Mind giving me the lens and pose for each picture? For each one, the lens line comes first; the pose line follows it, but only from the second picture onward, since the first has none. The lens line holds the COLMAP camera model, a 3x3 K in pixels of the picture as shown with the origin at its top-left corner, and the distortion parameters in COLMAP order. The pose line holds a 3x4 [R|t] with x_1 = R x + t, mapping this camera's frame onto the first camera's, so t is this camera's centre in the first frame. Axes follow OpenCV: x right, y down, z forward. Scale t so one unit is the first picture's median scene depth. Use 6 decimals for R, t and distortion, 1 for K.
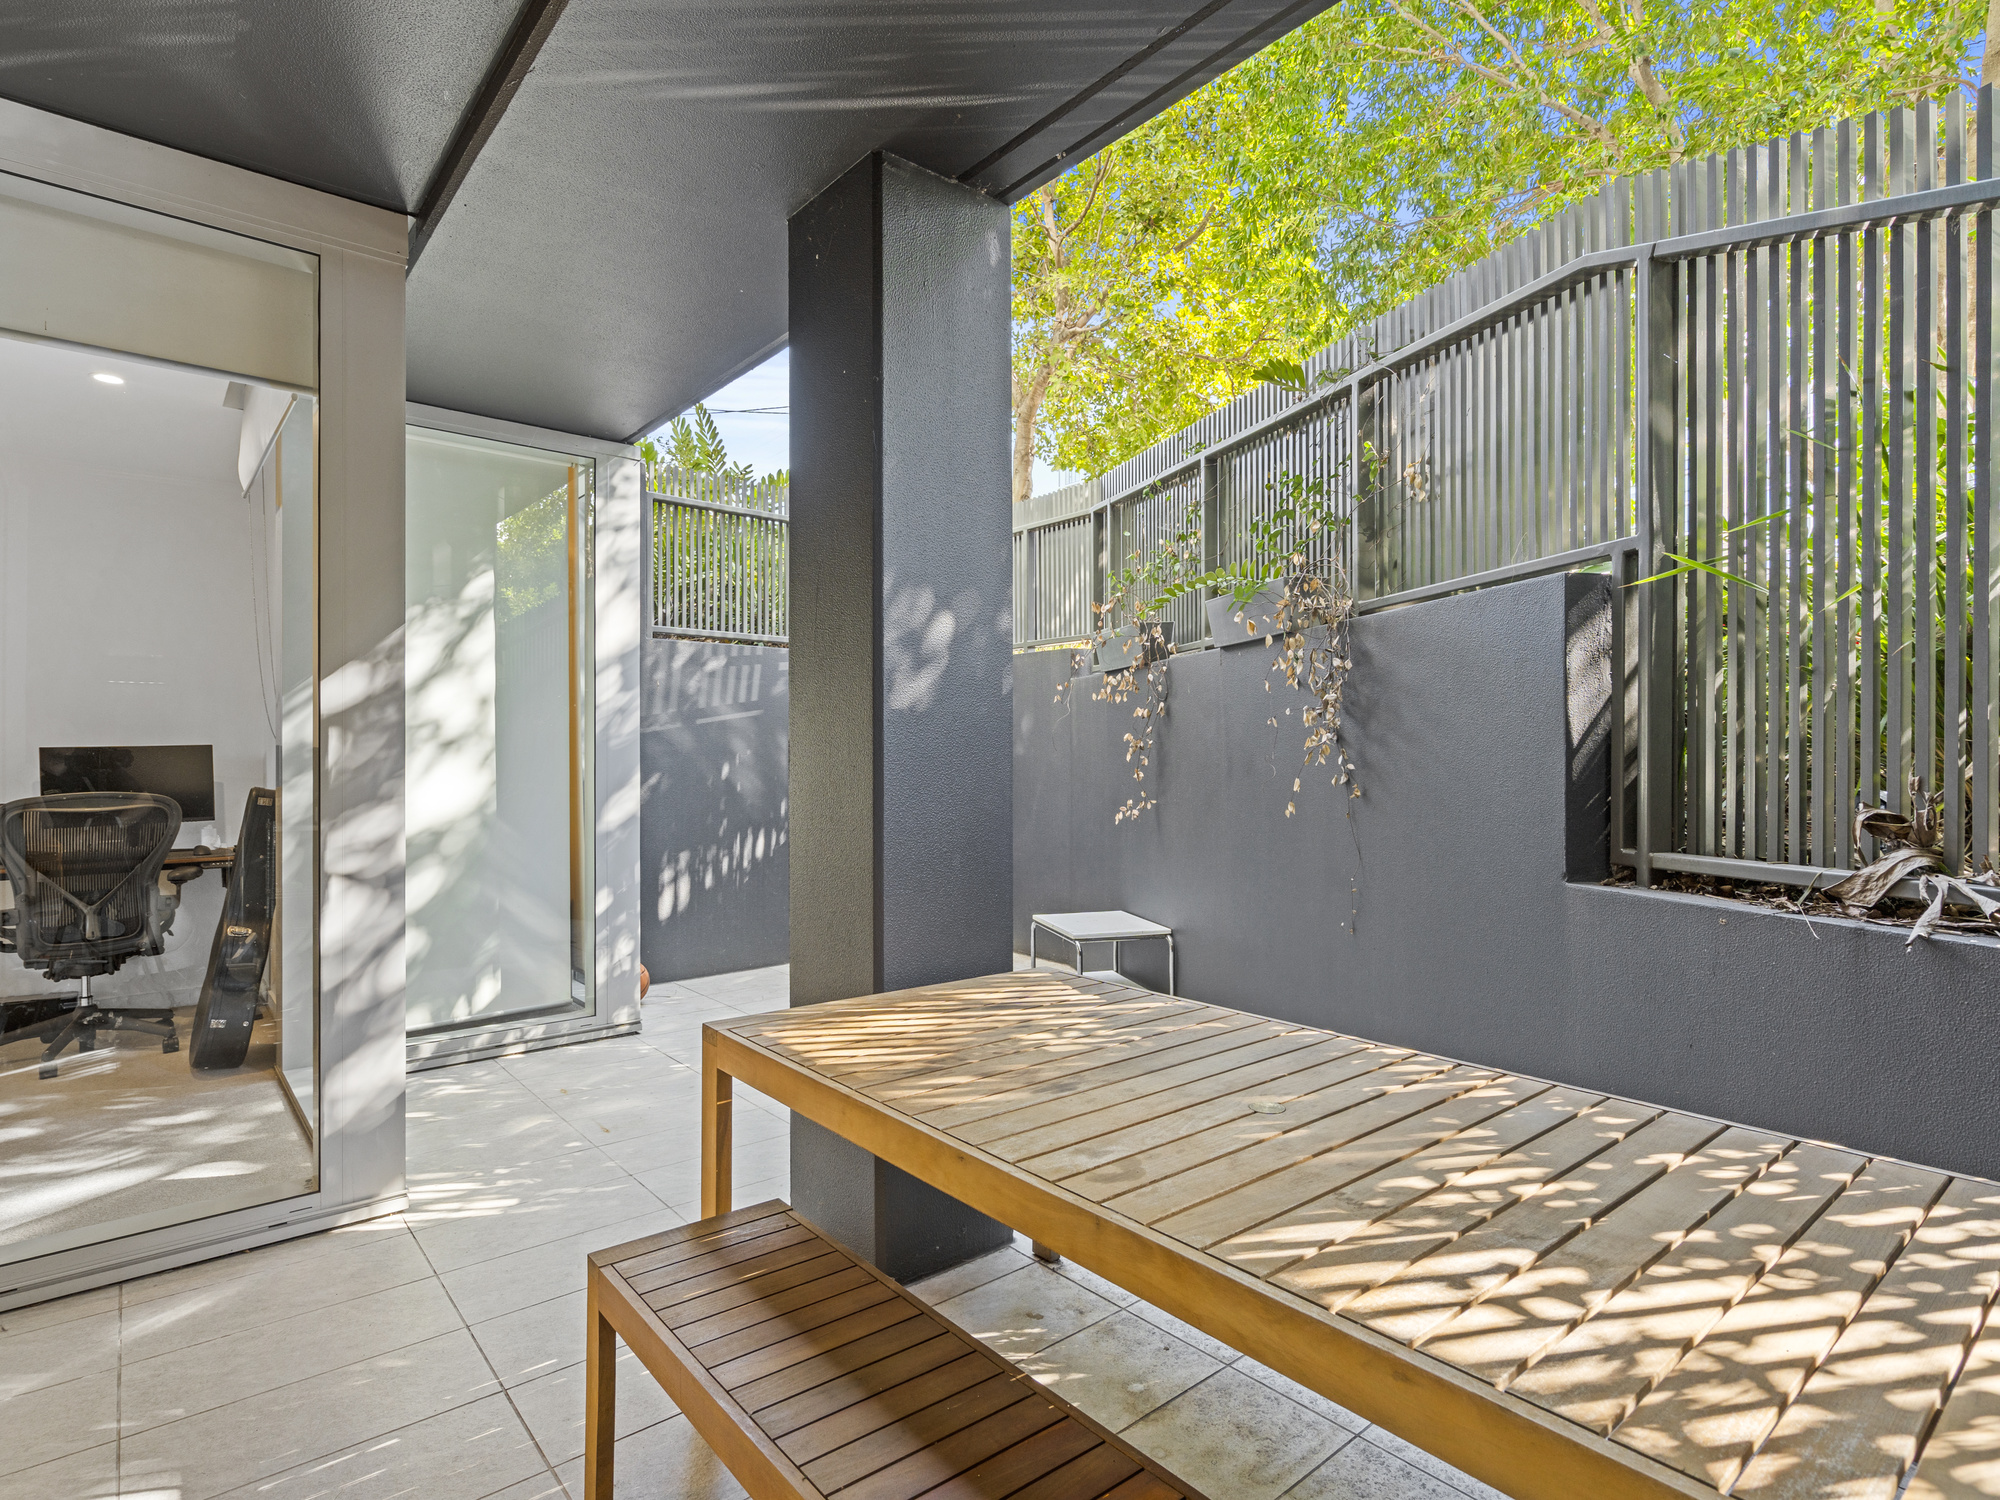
lens RADIAL K [[1037.8, 0, 996.2], [0, 1037.8, 753.7], [0, 0, 1]] dist [-0.003240, -0.000551]
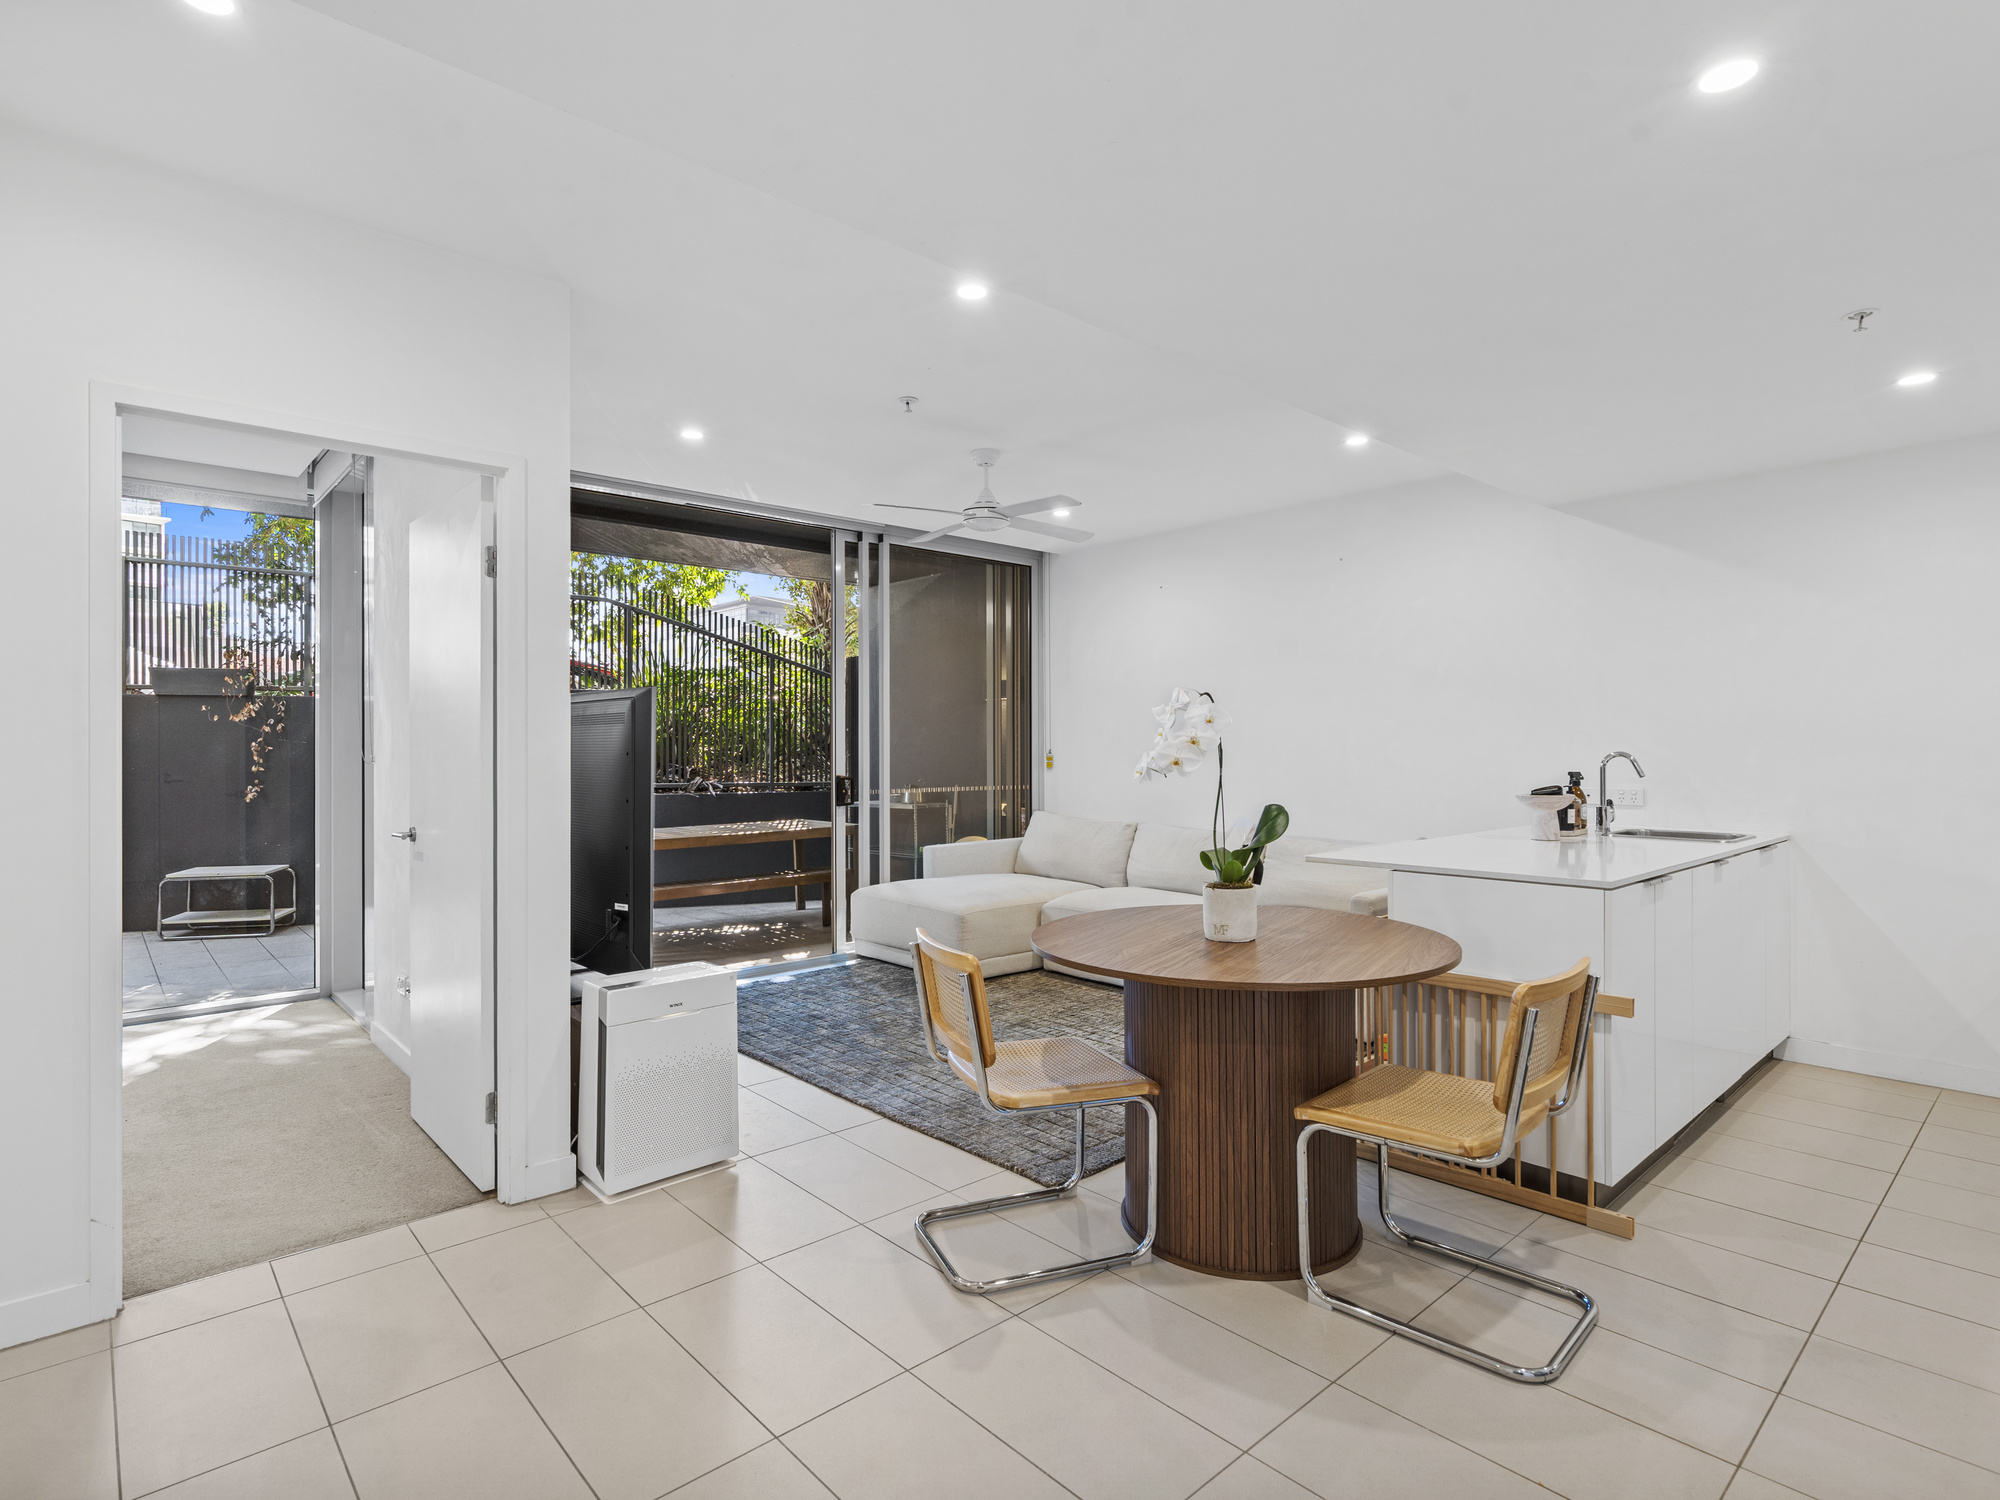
lens RADIAL K [[1037.8, 0, 996.2], [0, 1037.8, 753.7], [0, 0, 1]] dist [-0.003240, -0.000551]
pose [[-0.039655, -0.000908, 0.999213, -2.264272], [0.000403, 0.999999, 0.000925, -0.006333], [-0.999213, 0.000439, -0.039654, -0.053388]]
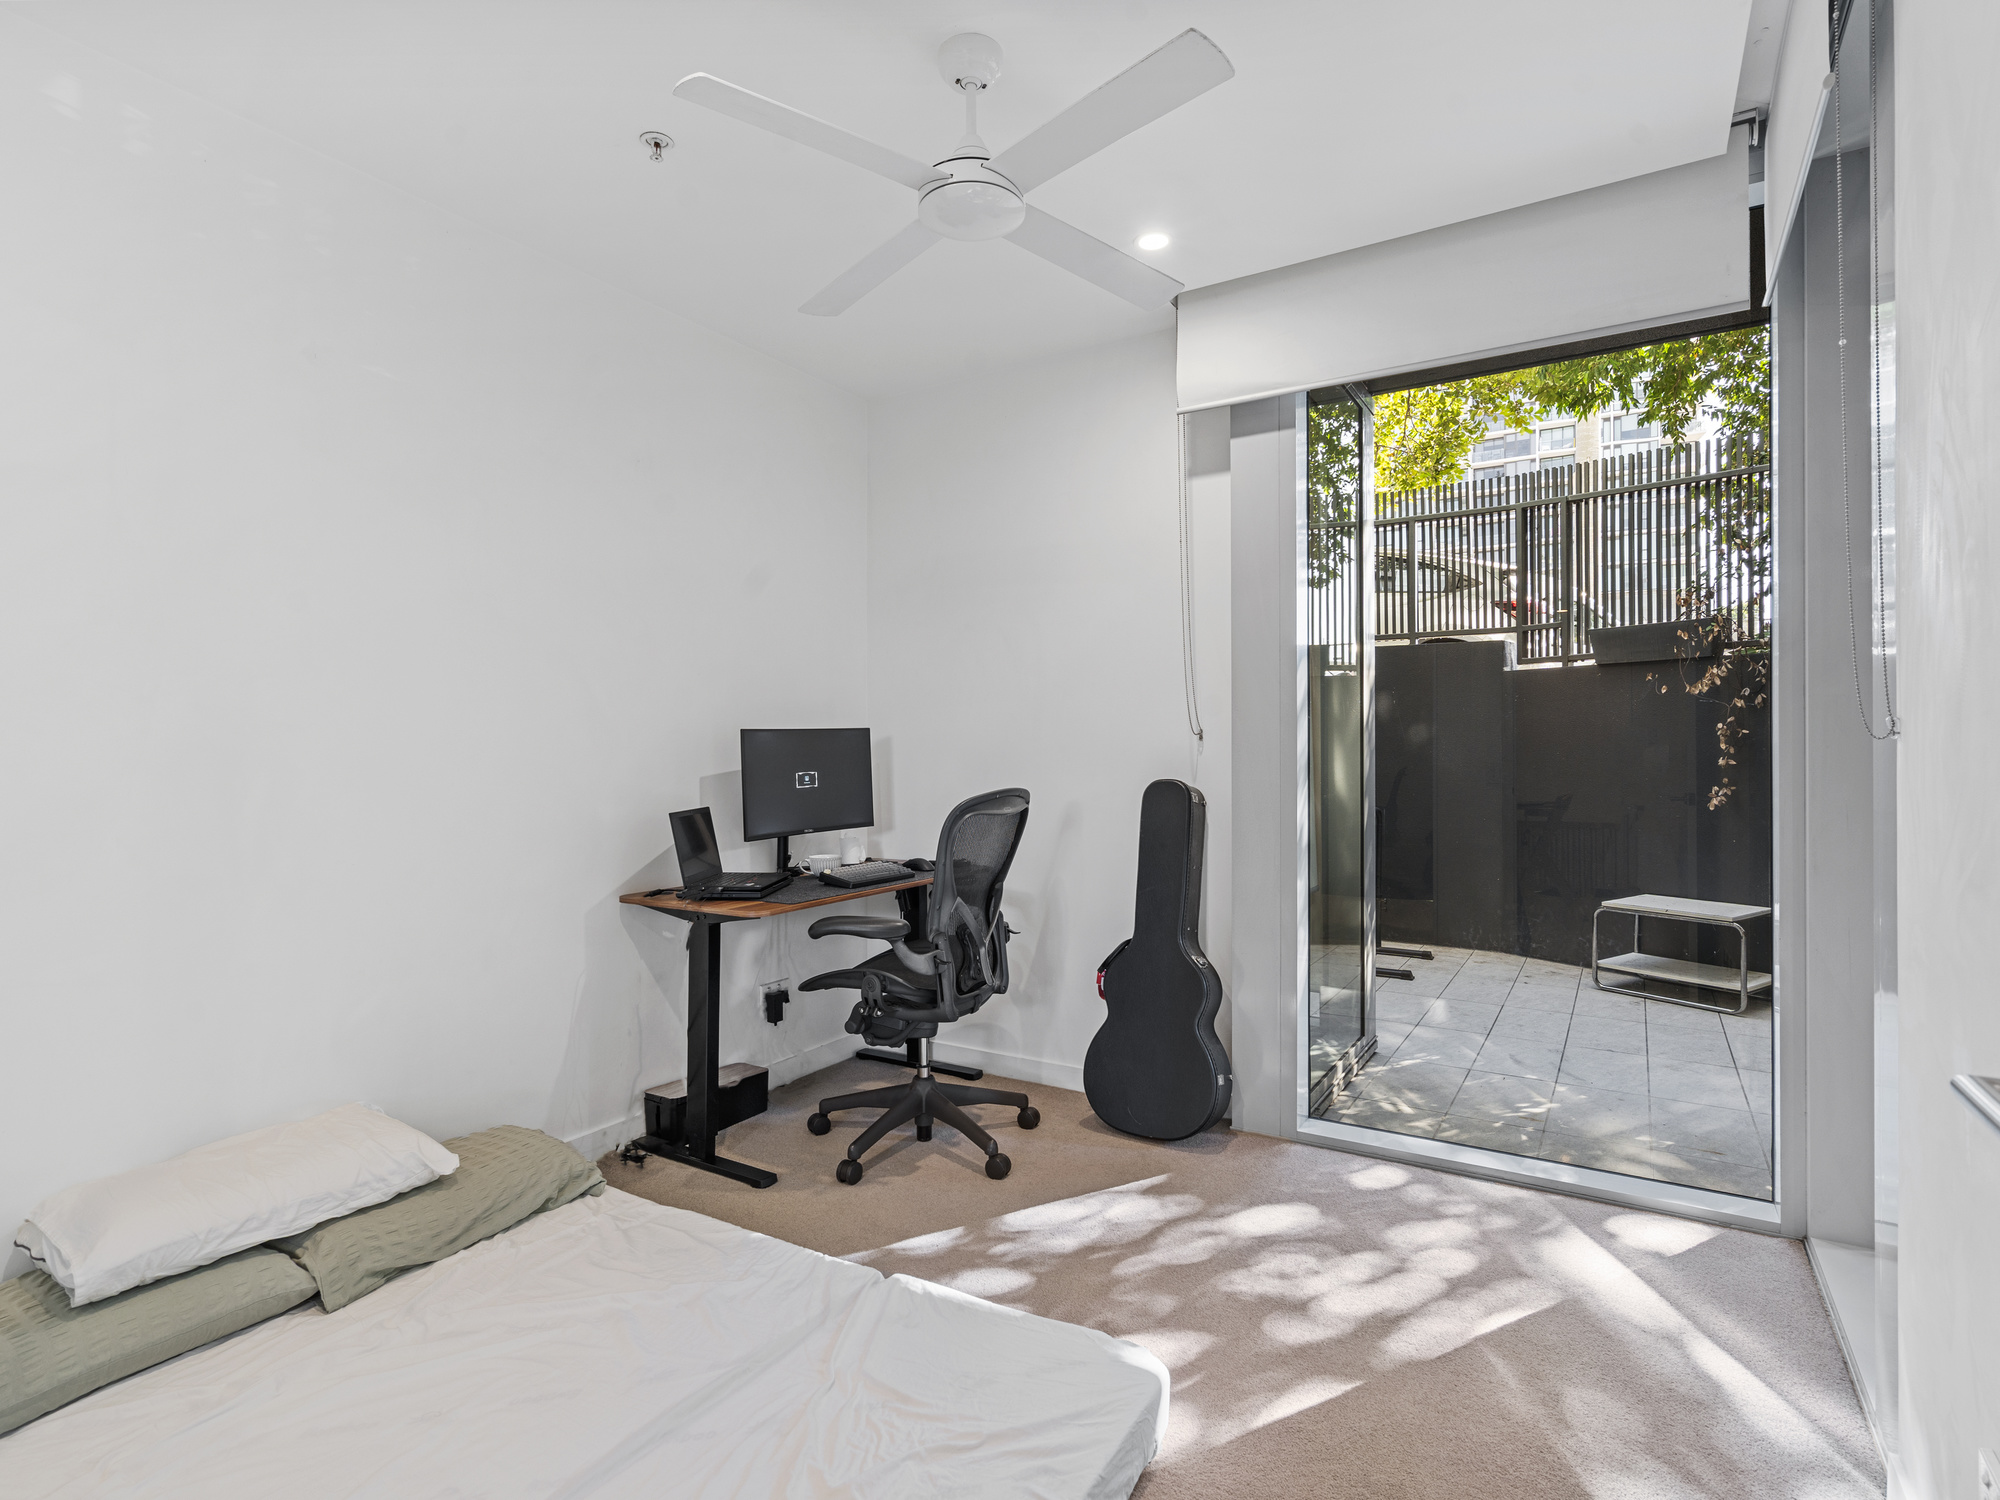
lens RADIAL K [[1037.8, 0, 996.2], [0, 1037.8, 753.7], [0, 0, 1]] dist [-0.003240, -0.000551]
pose [[0.944946, -0.006665, 0.327160, -1.425984], [0.005233, 0.999972, 0.005256, 0.002754], [-0.327186, -0.003255, 0.944954, 0.389498]]
